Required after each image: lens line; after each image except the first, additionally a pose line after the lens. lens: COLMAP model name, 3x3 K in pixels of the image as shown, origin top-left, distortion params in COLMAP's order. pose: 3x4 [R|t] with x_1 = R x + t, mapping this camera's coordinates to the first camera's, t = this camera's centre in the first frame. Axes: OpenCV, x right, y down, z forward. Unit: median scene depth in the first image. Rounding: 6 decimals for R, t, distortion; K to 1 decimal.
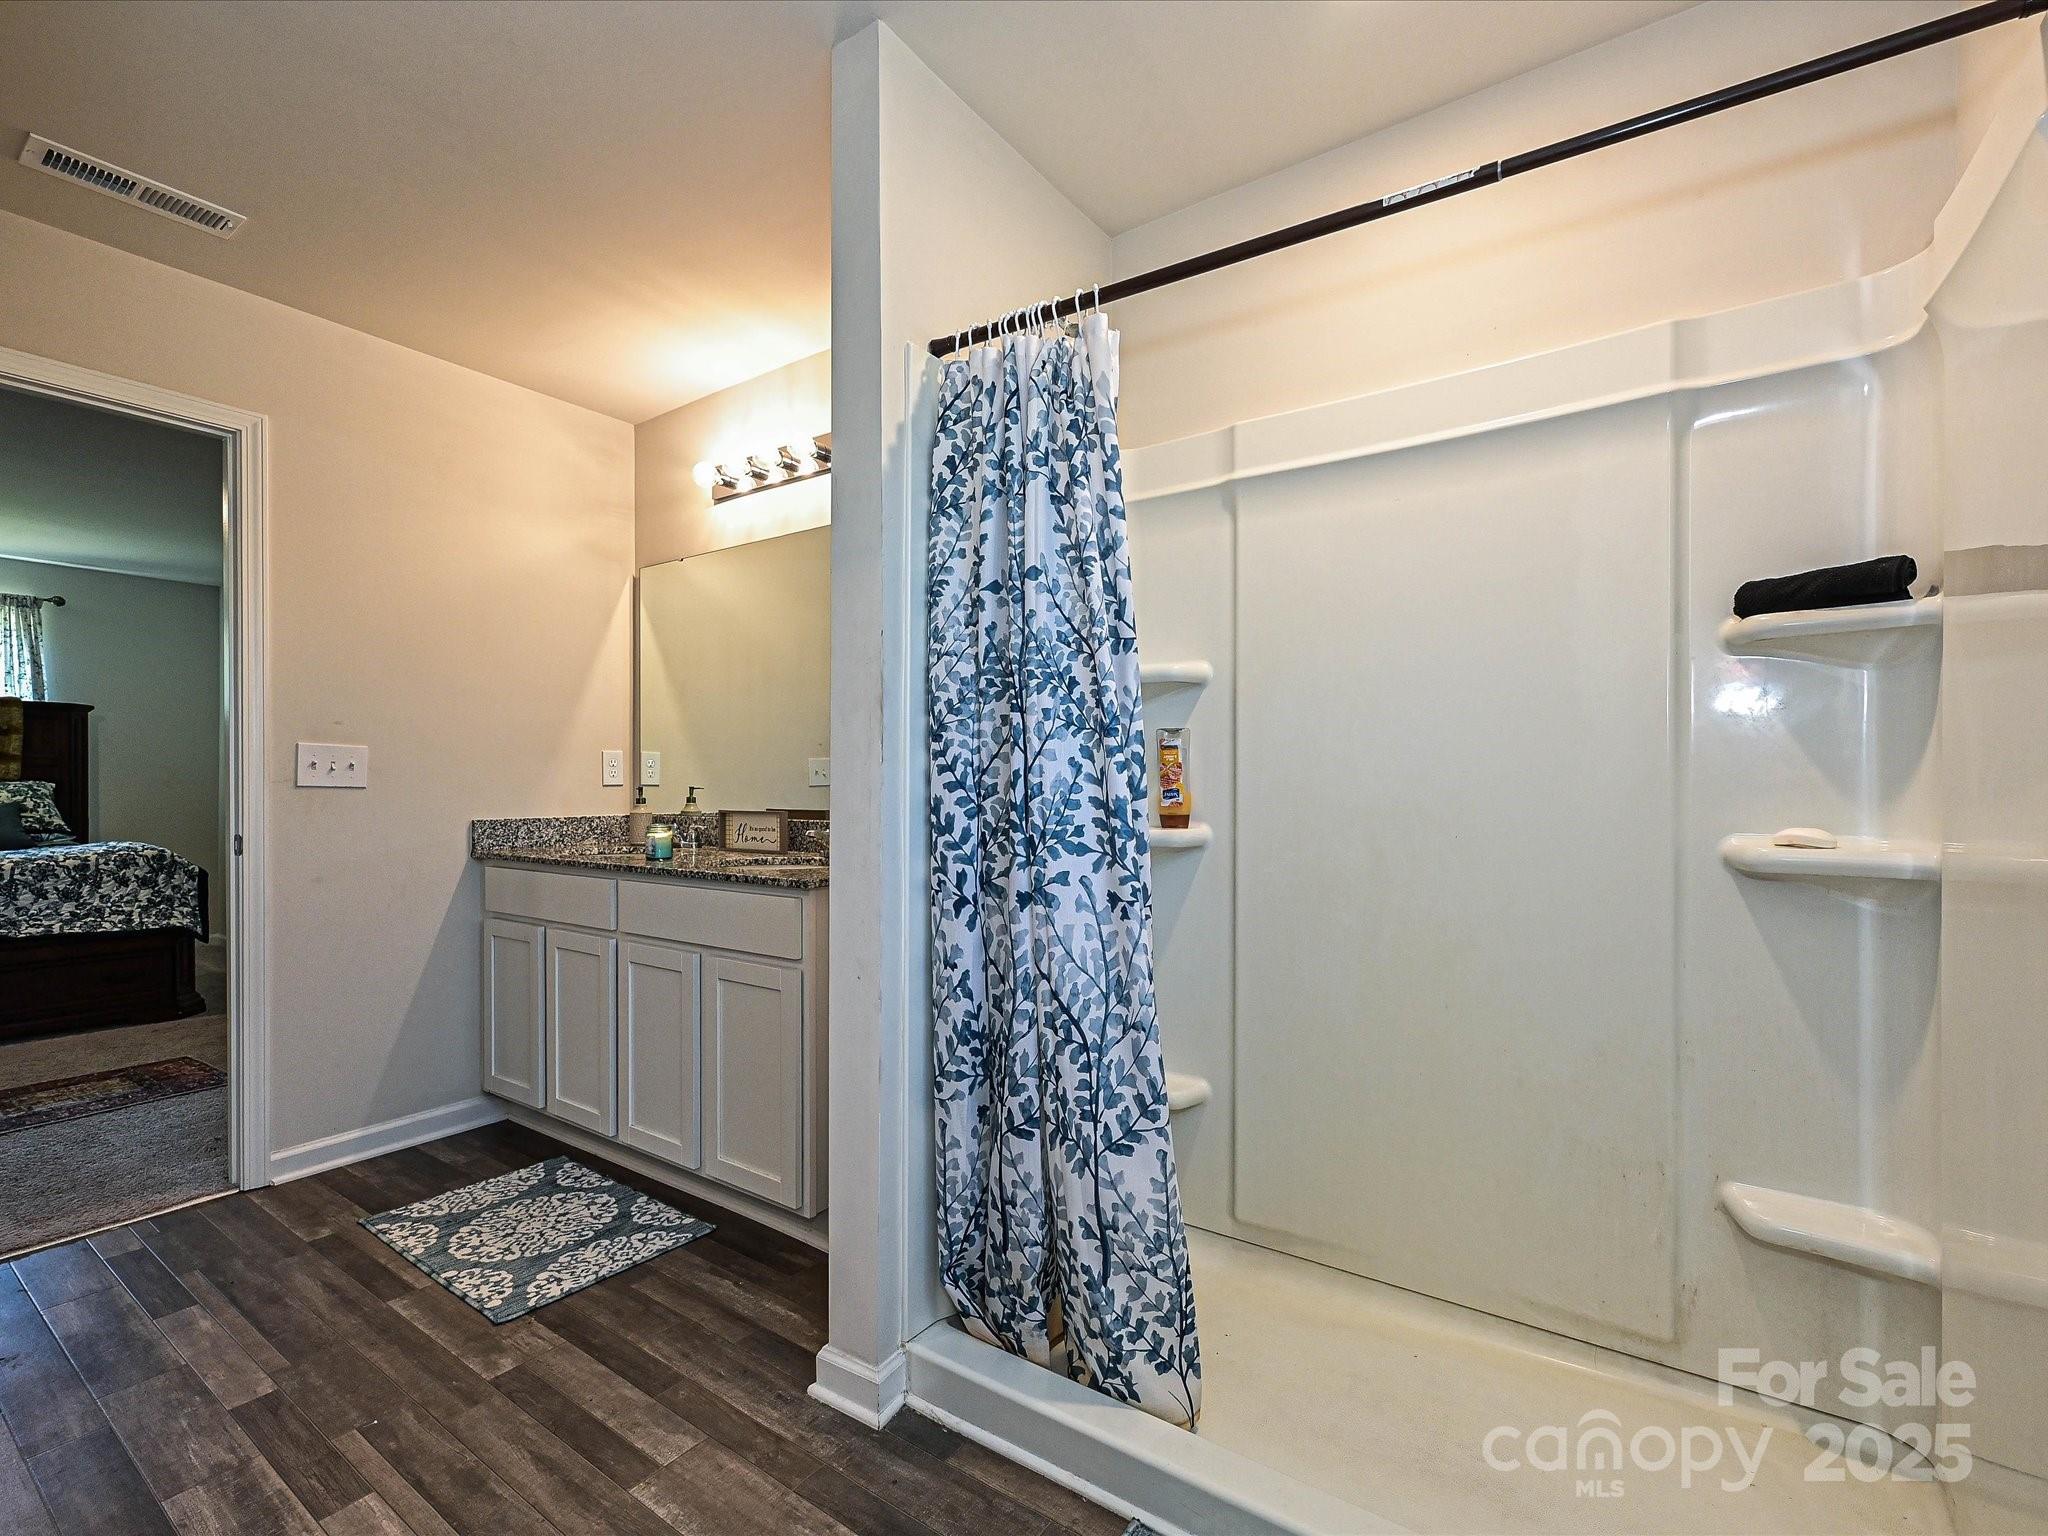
lens RADIAL K [[919.5, 0, 1032.7], [0, 919.5, 782.9], [0, 0, 1]] dist [-0.000985, -0.001141]
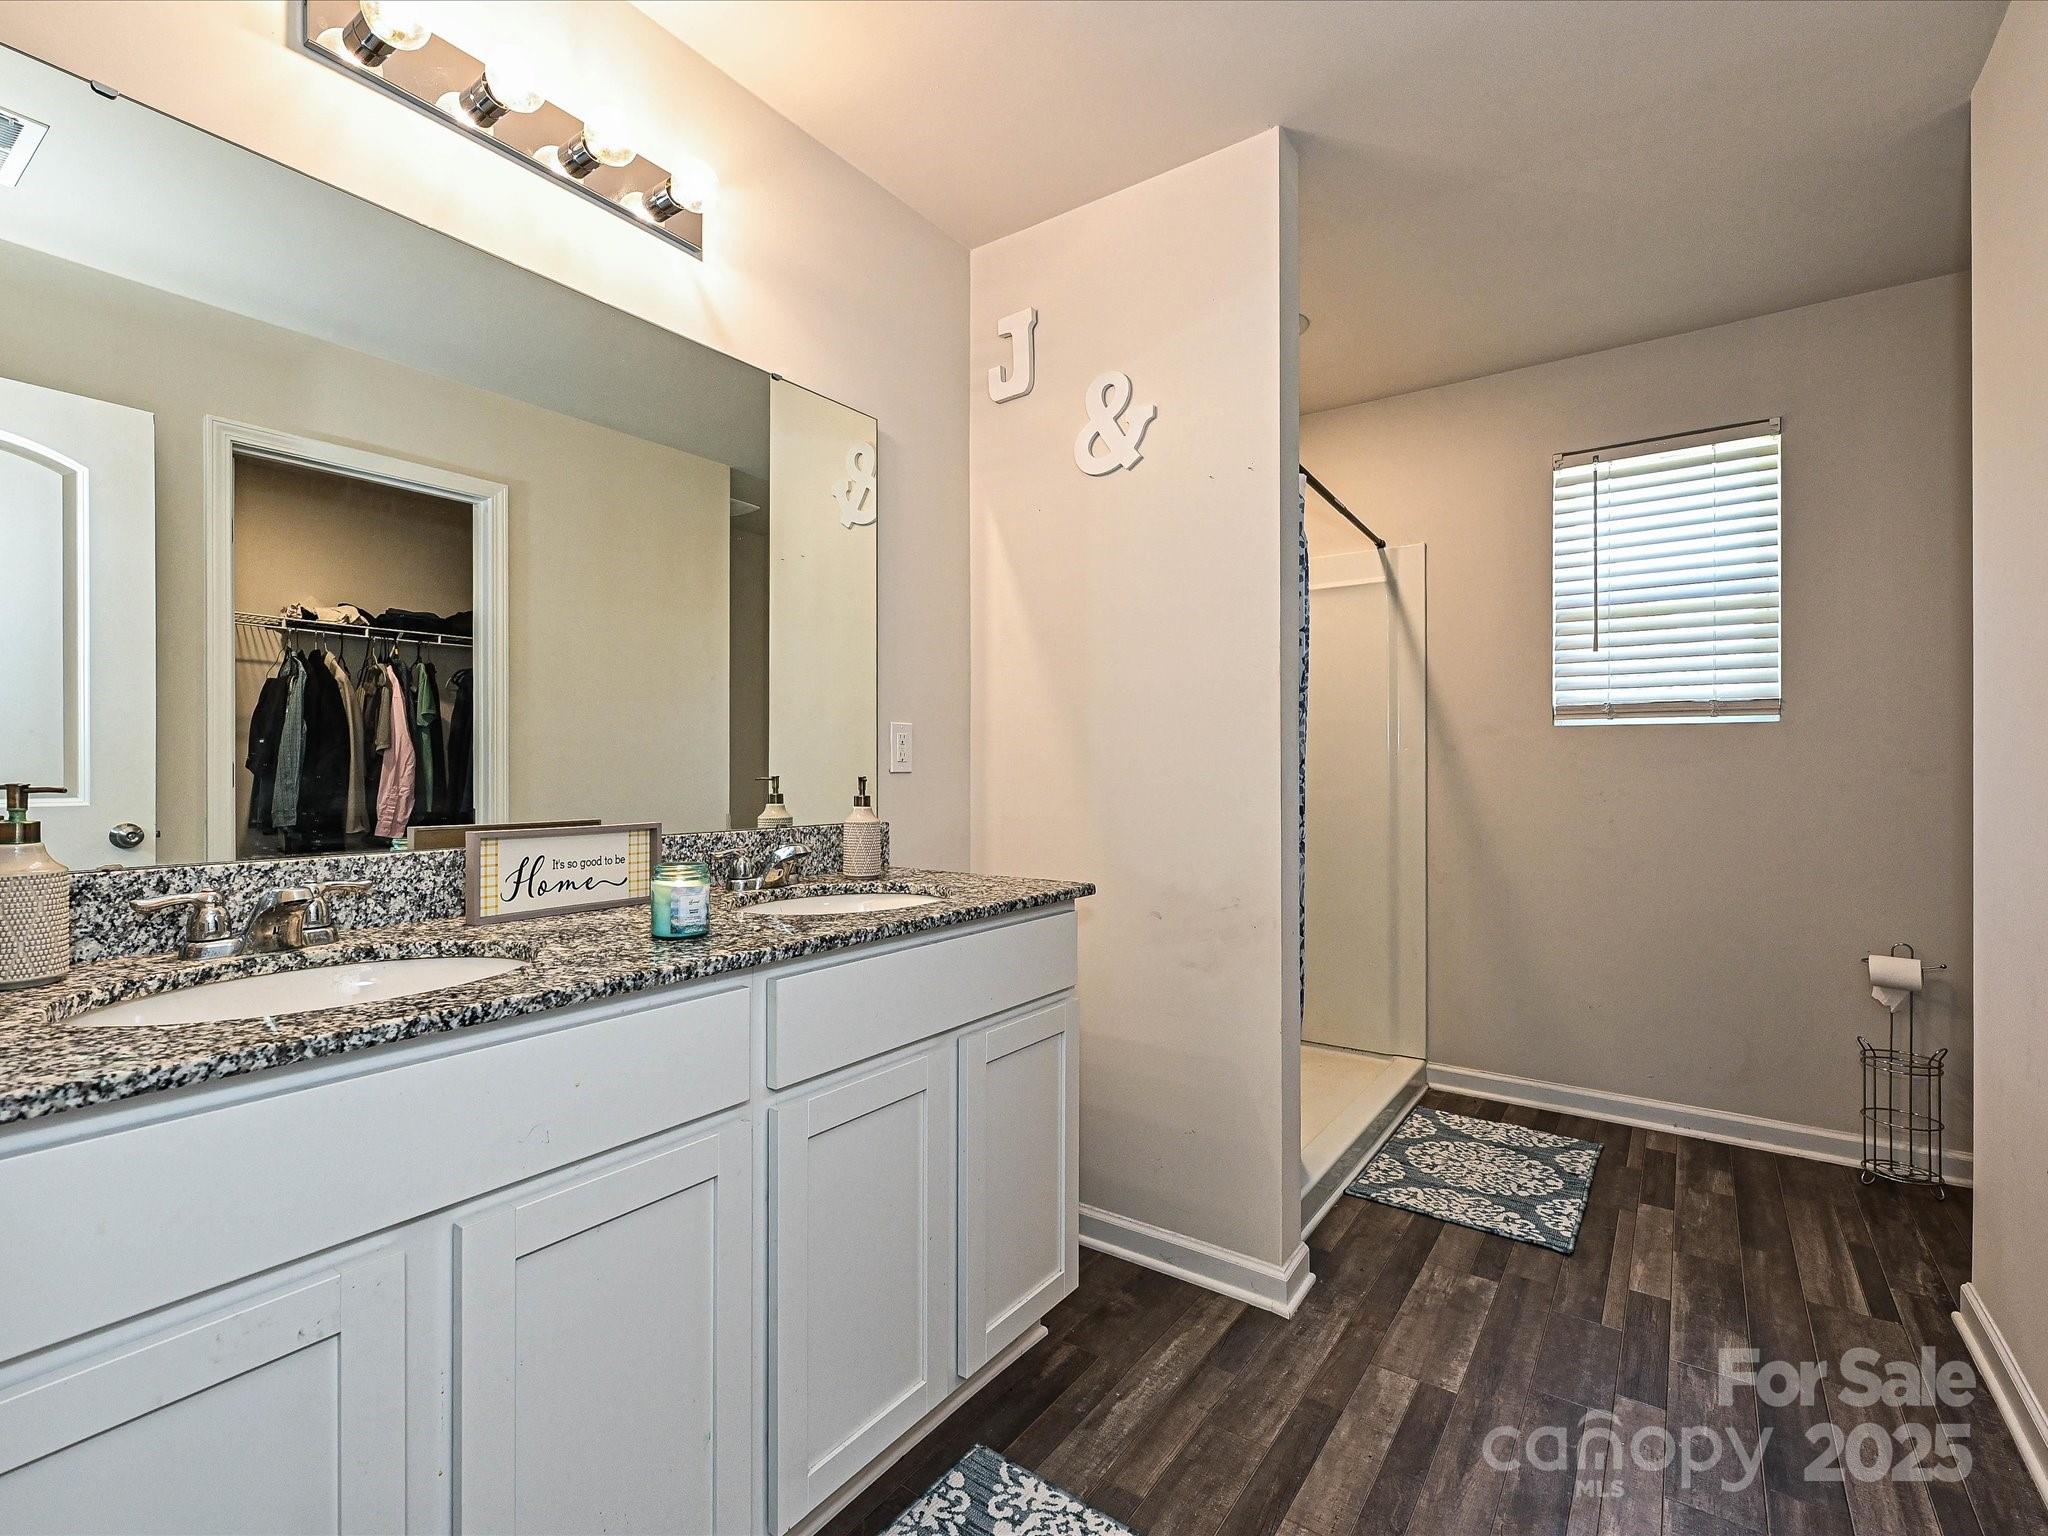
lens RADIAL K [[919.5, 0, 1013.6], [0, 919.5, 777.7], [0, 0, 1]] dist [-0.000985, -0.001141]
pose [[0.024455, -0.002755, 0.999697, -1.314530], [-0.003182, 0.999991, 0.002834, 0.003172], [-0.999696, -0.003250, 0.024446, 1.258058]]
